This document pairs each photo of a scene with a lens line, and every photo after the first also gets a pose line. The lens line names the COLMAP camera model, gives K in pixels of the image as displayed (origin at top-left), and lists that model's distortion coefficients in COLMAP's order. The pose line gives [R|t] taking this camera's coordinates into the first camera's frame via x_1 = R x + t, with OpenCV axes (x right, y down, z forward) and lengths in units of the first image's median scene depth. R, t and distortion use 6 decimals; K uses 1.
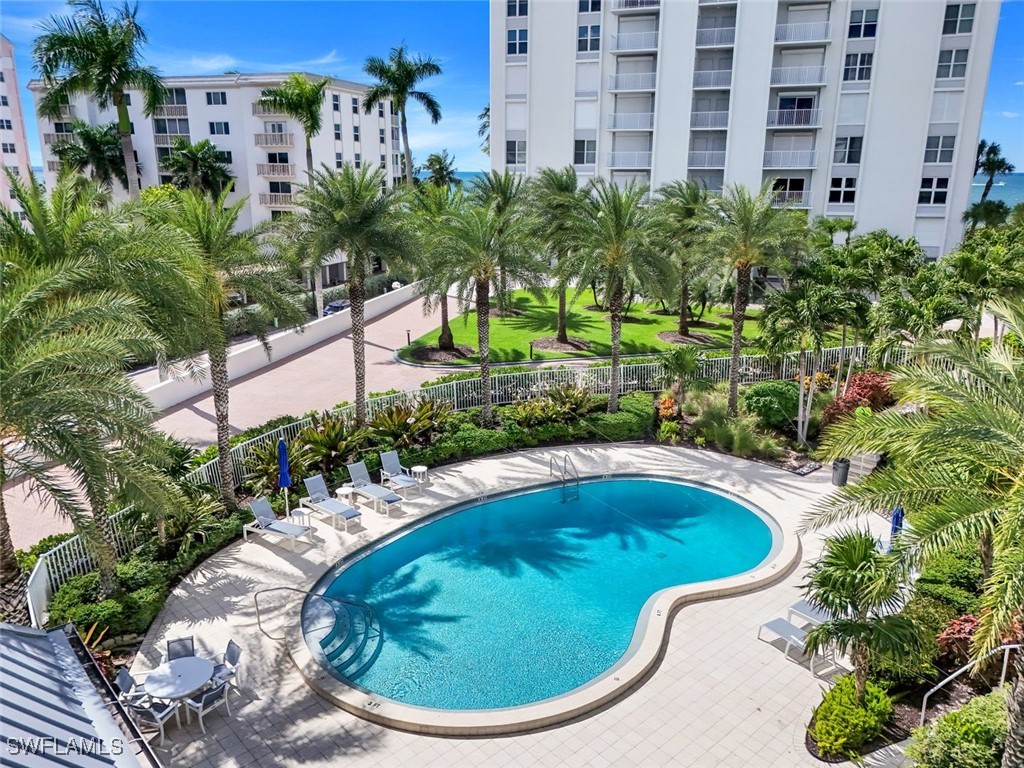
lens RADIAL K [[774.2, 0, 511.3], [0, 774.2, 383.4], [0, 0, 1]] dist [0.048989, 0.000000]
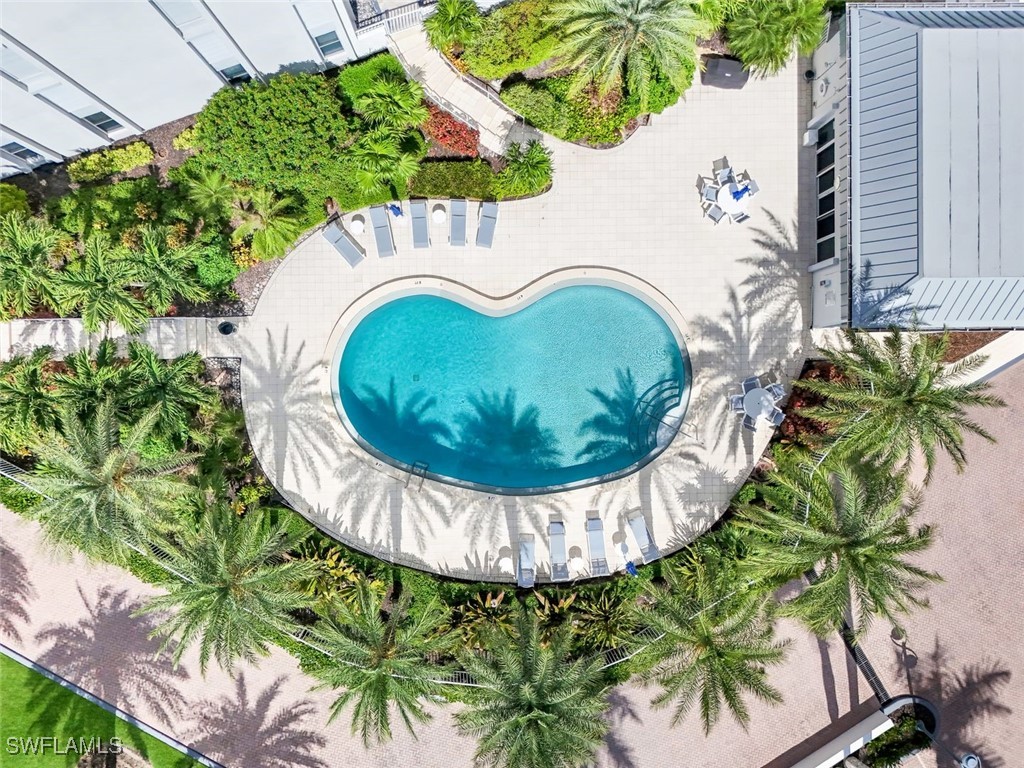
lens RADIAL K [[774.2, 0, 511.3], [0, 774.2, 382.0], [0, 0, 1]] dist [0.048989, 0.000000]
pose [[-0.754070, -0.655336, -0.043734, 0.131662], [0.133059, -0.217634, 0.966918, -1.179190], [-0.643174, 0.723305, 0.251310, 0.609534]]
